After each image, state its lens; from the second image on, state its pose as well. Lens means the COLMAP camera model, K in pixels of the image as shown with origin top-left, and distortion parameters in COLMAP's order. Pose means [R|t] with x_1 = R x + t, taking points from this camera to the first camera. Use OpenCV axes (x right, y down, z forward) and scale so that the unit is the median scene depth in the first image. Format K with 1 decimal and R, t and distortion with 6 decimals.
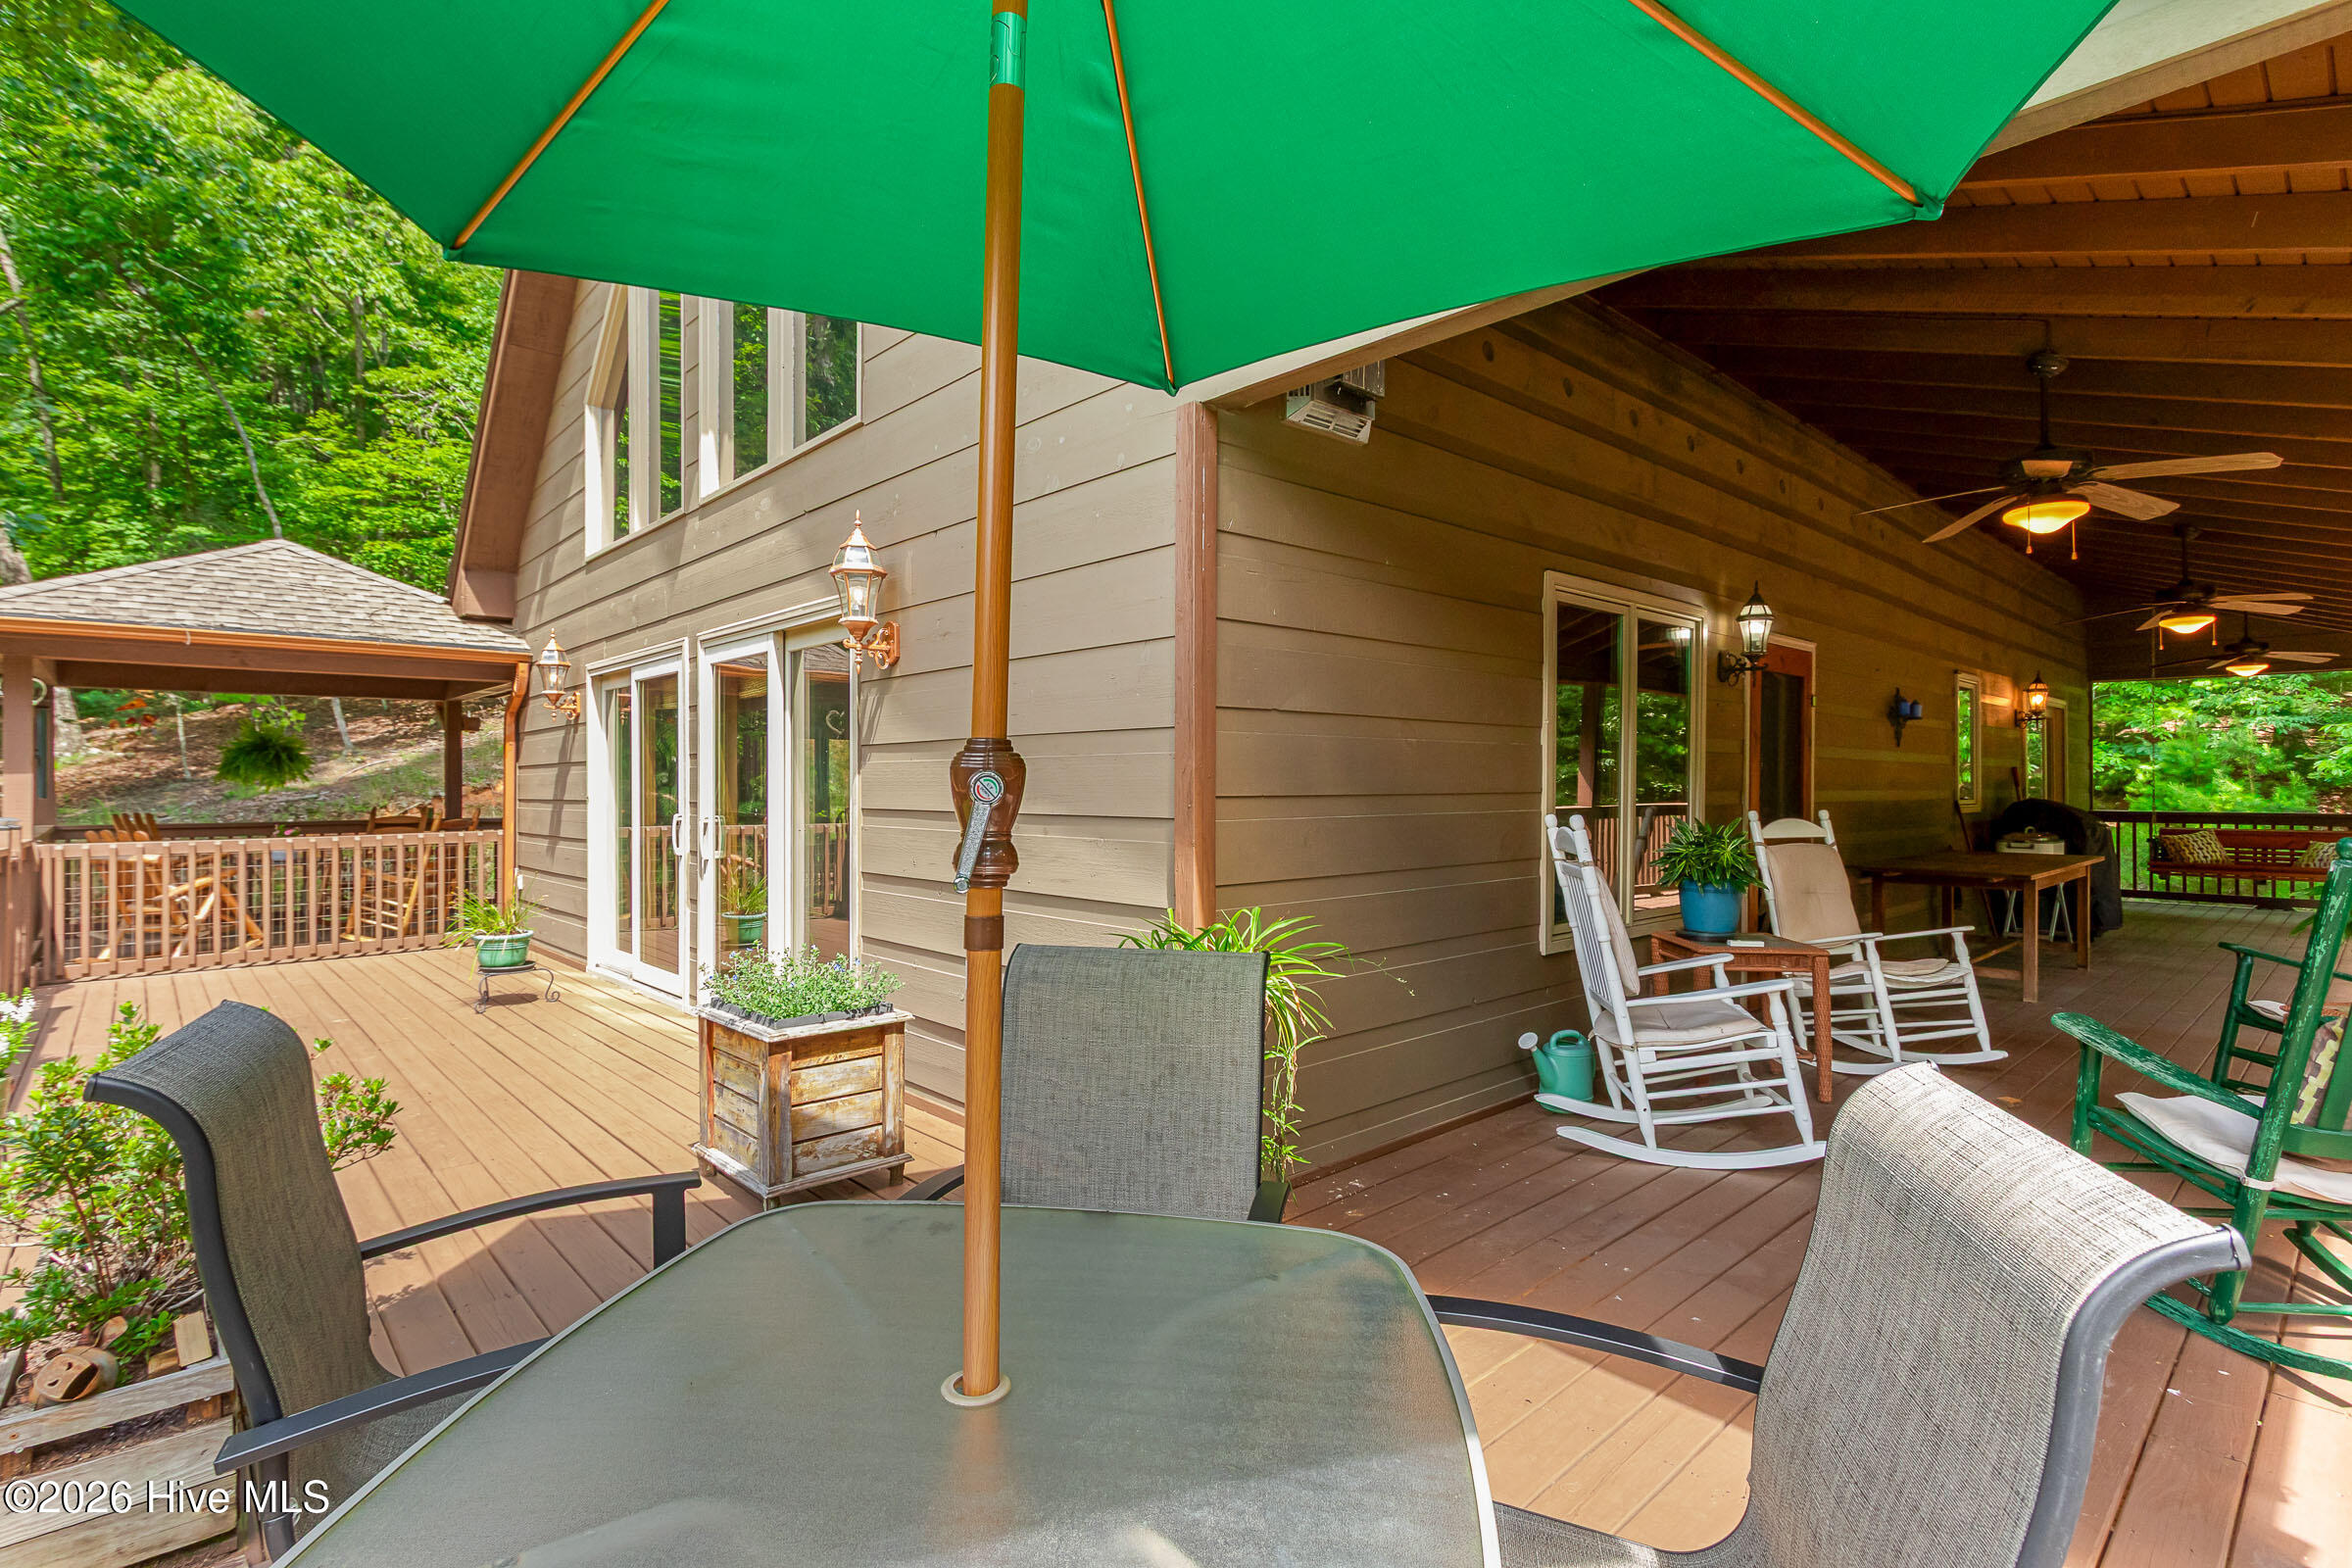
lens RADIAL K [[1118.9, 0, 1176.0], [0, 1118.9, 784.0], [0, 0, 1]] dist [0.003005, 0.000439]
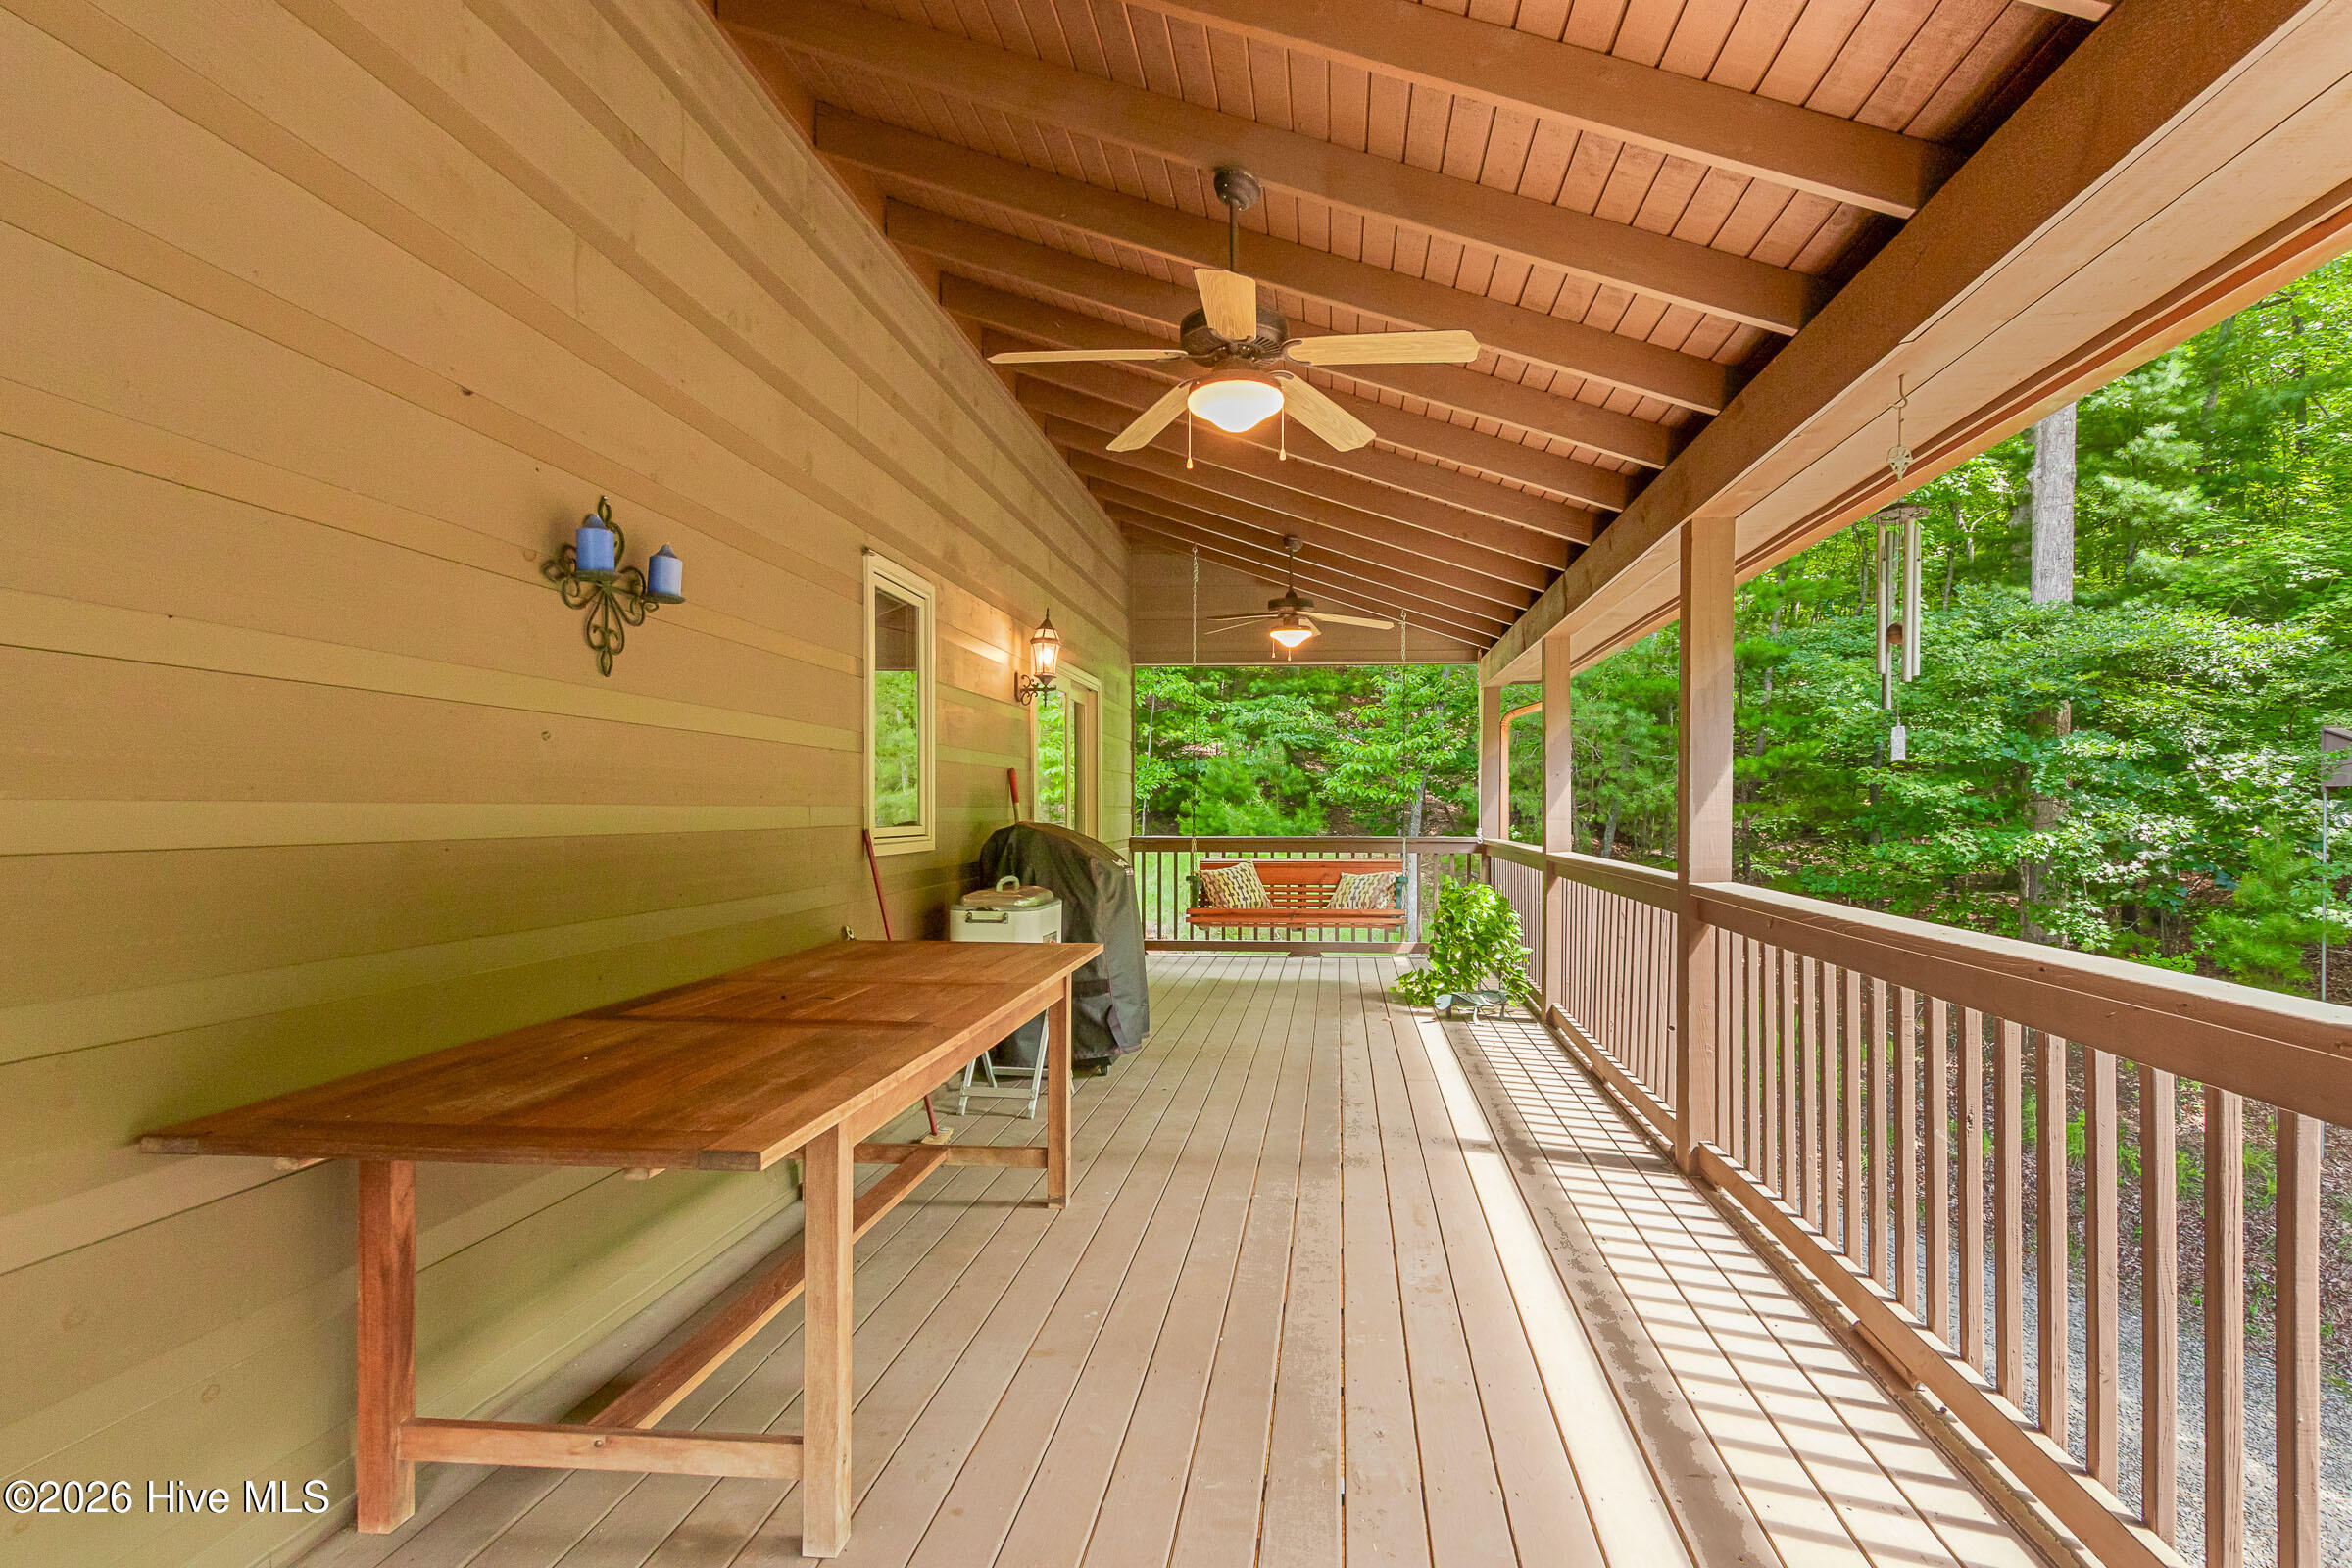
lens RADIAL K [[1118.9, 0, 1176.0], [0, 1118.9, 784.0], [0, 0, 1]] dist [0.003005, 0.000439]
pose [[0.770474, 0.024128, 0.637015, 0.439291], [-0.015933, 0.999700, -0.018594, 0.002089], [-0.637272, 0.004177, 0.770627, 0.492000]]
